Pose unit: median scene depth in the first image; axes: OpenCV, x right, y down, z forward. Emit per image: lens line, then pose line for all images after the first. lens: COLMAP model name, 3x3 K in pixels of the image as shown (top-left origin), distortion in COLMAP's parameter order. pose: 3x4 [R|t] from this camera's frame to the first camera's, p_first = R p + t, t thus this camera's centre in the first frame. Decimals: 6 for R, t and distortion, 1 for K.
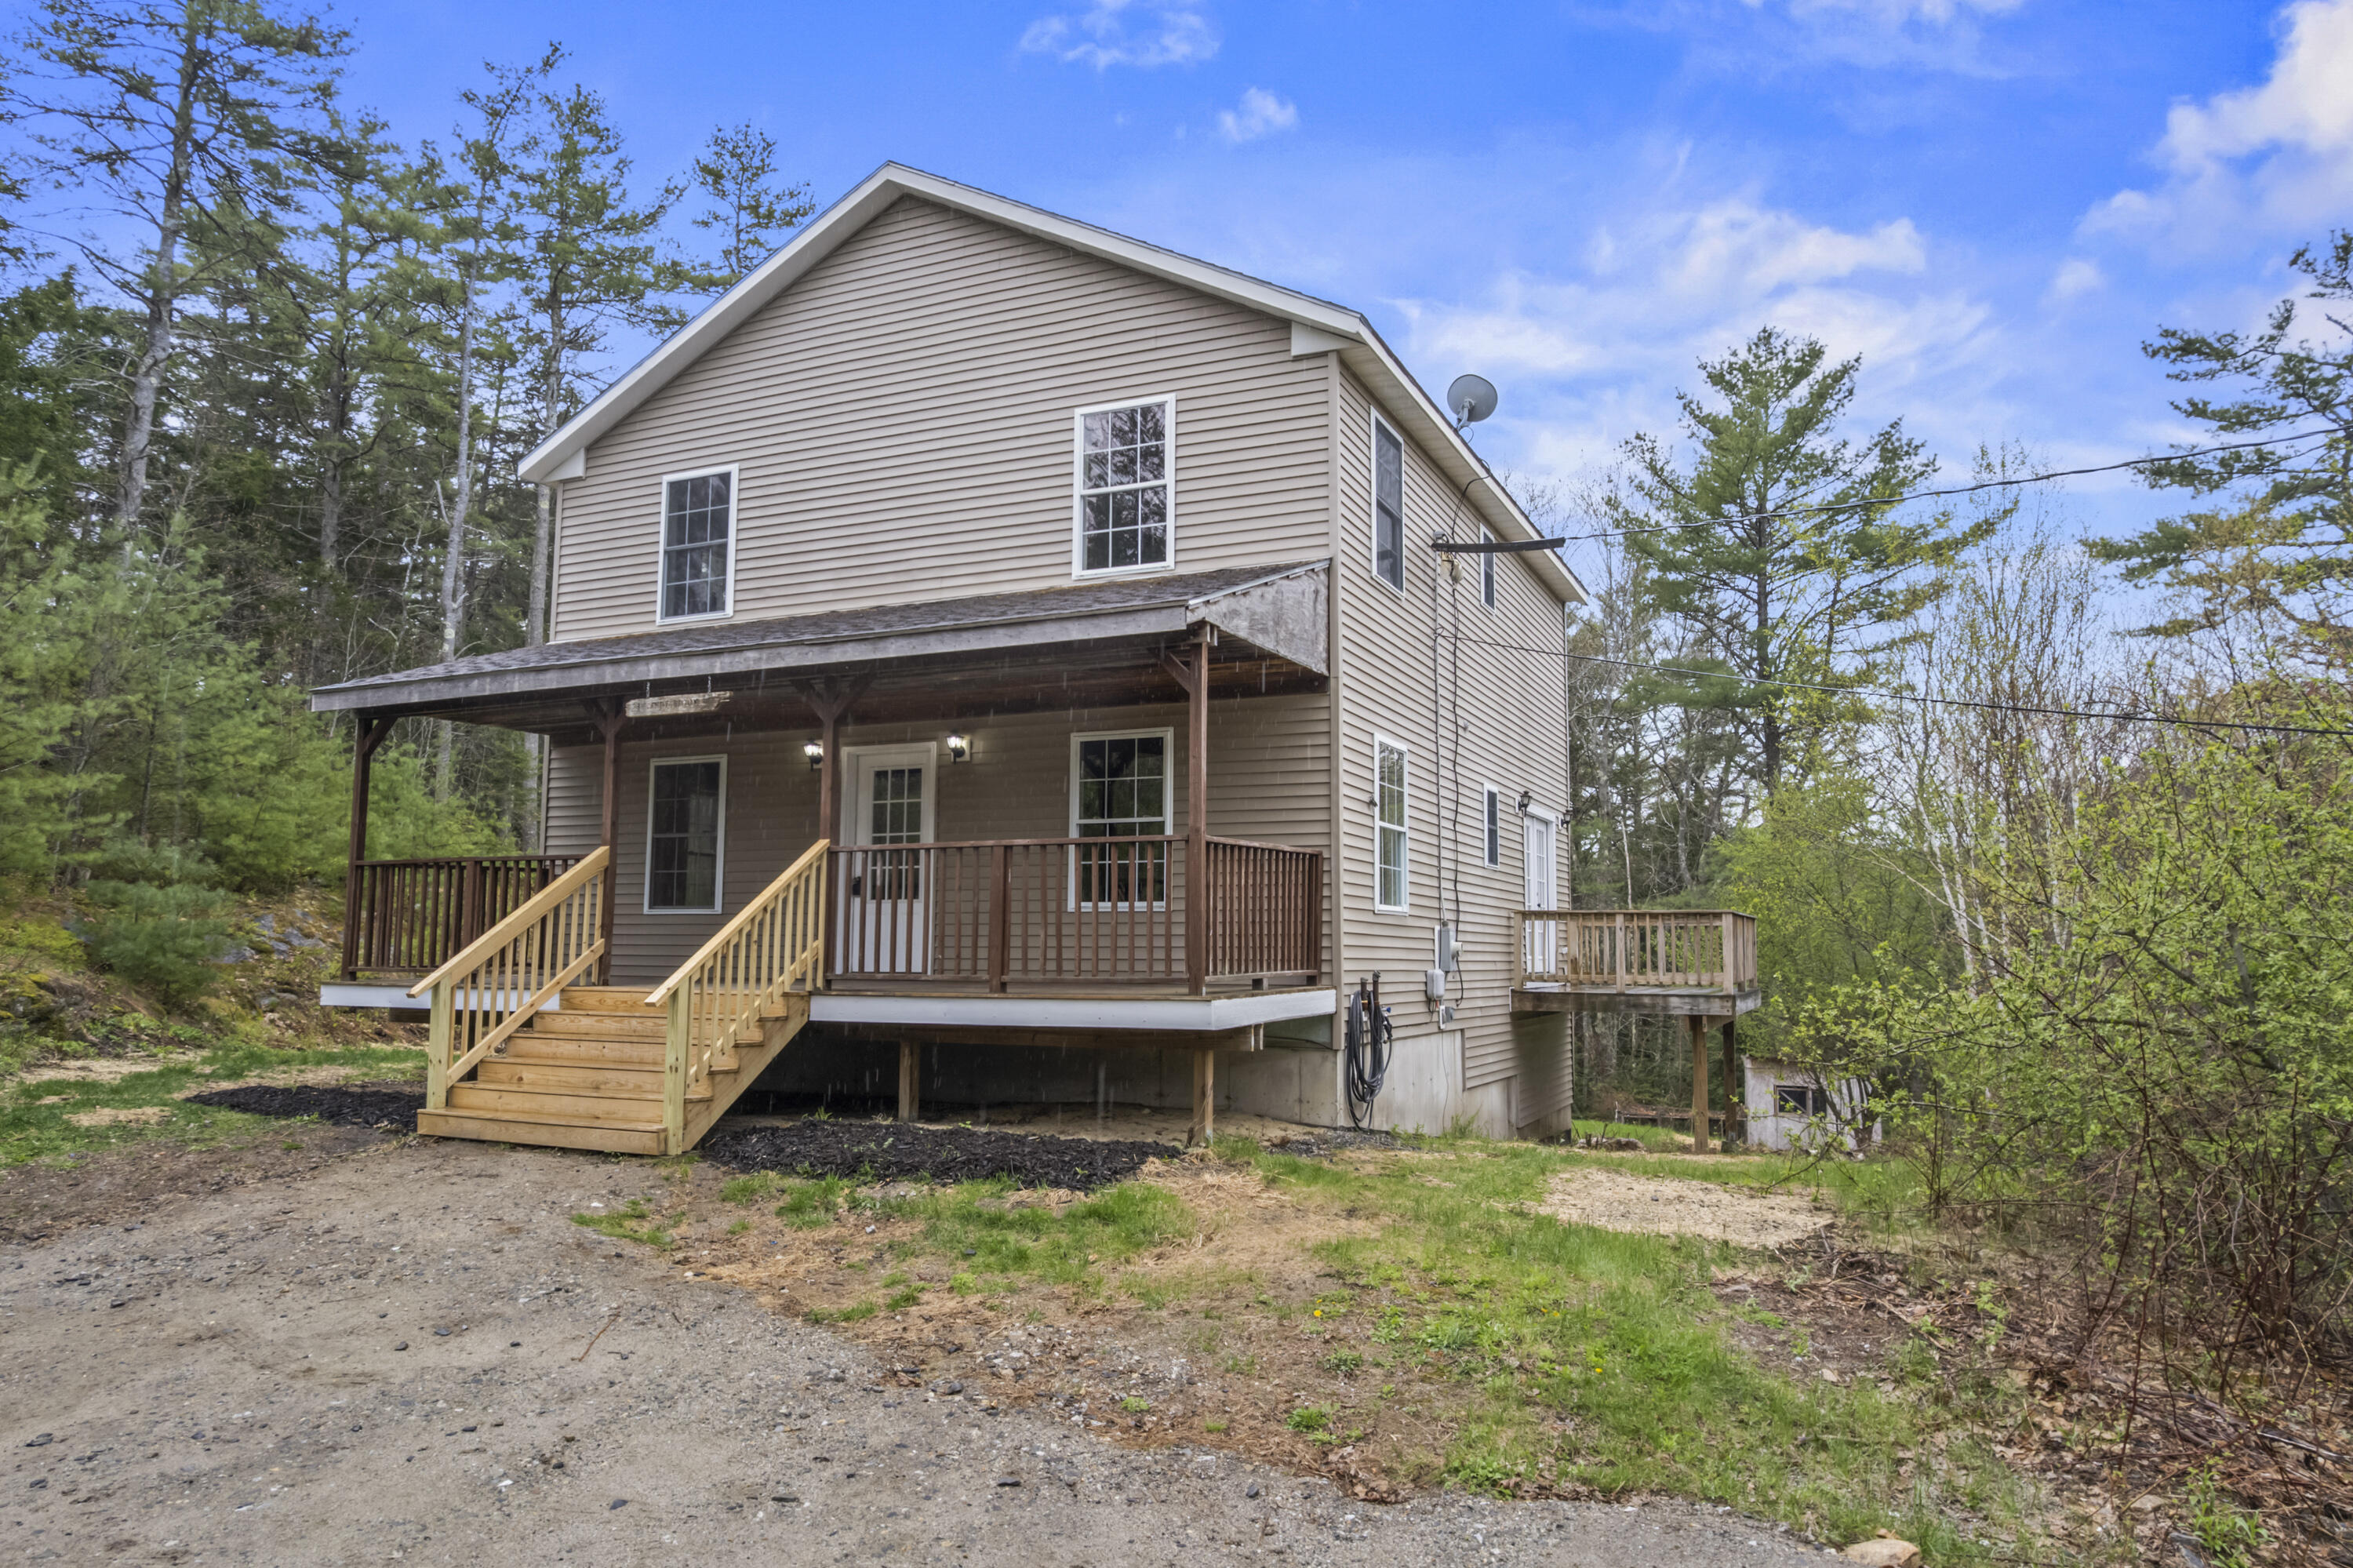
lens RADIAL K [[1536.0, 0, 1166.5], [0, 1536.0, 791.4], [0, 0, 1]] dist [-0.039725, 0.031773]
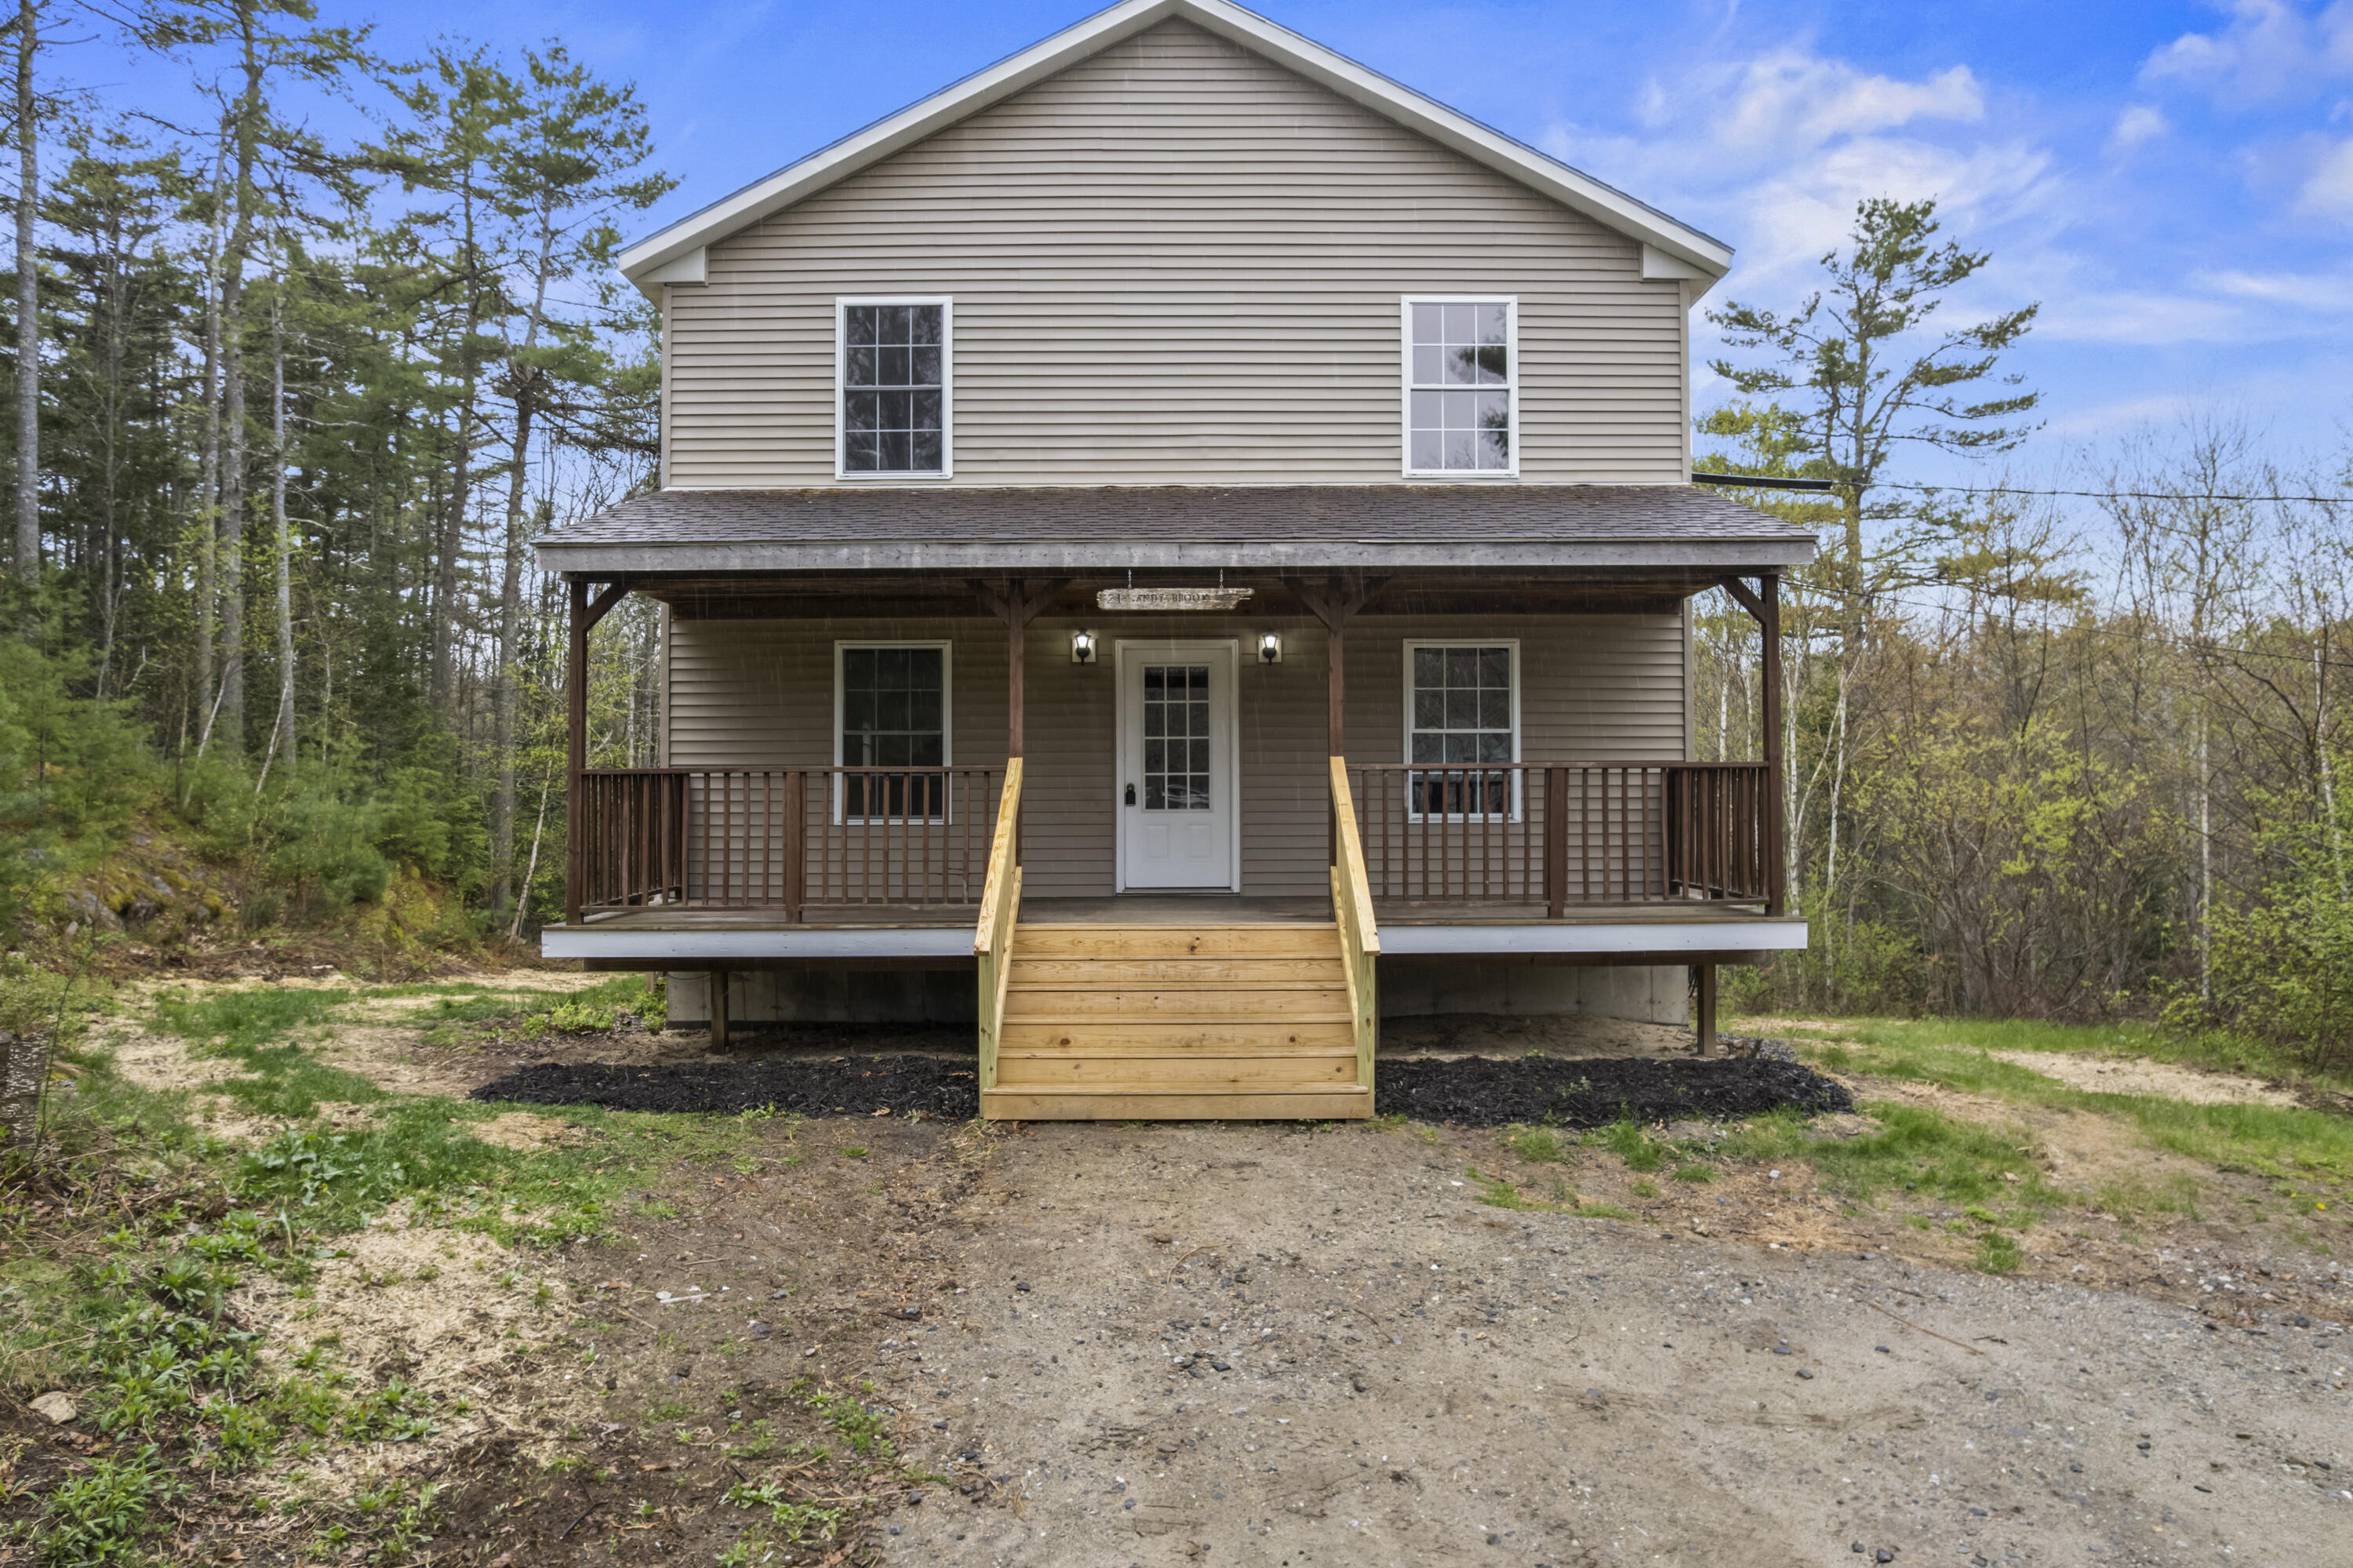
lens RADIAL K [[1536.0, 0, 1174.1], [0, 1536.0, 764.7], [0, 0, 1]] dist [-0.039725, 0.031773]
pose [[0.910862, 0.004852, 0.412683, -0.505335], [-0.035548, 0.997137, 0.066737, -0.015688], [-0.411178, -0.075458, 0.908426, 0.153335]]
